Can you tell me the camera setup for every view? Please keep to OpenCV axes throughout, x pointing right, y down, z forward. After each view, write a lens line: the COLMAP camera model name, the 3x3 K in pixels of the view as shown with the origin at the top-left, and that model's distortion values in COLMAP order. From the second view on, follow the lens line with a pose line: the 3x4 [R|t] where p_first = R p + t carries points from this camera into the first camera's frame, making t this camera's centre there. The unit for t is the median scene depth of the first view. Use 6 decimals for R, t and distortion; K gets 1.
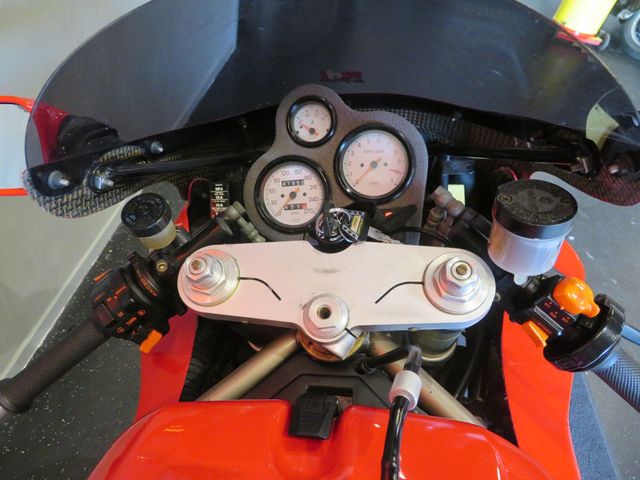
lens RADIAL K [[452.8, 0, 319.2], [0, 452.8, 243.1], [0, 0, 1]] dist [-0.000050, -0.000667]
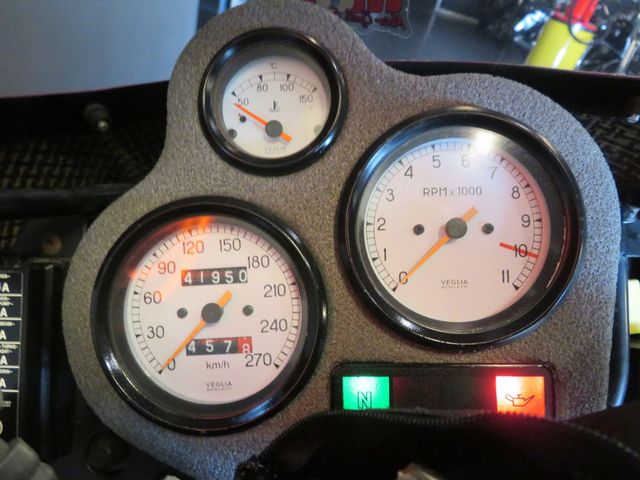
lens RADIAL K [[452.8, 0, 322.1], [0, 452.8, 239.7], [0, 0, 1]] dist [-0.000050, -0.000667]
pose [[0.995610, 0.020453, 0.091332, -0.008699], [-0.007460, 0.990067, -0.140396, -0.113831], [-0.093296, 0.139099, 0.985874, 0.658688]]
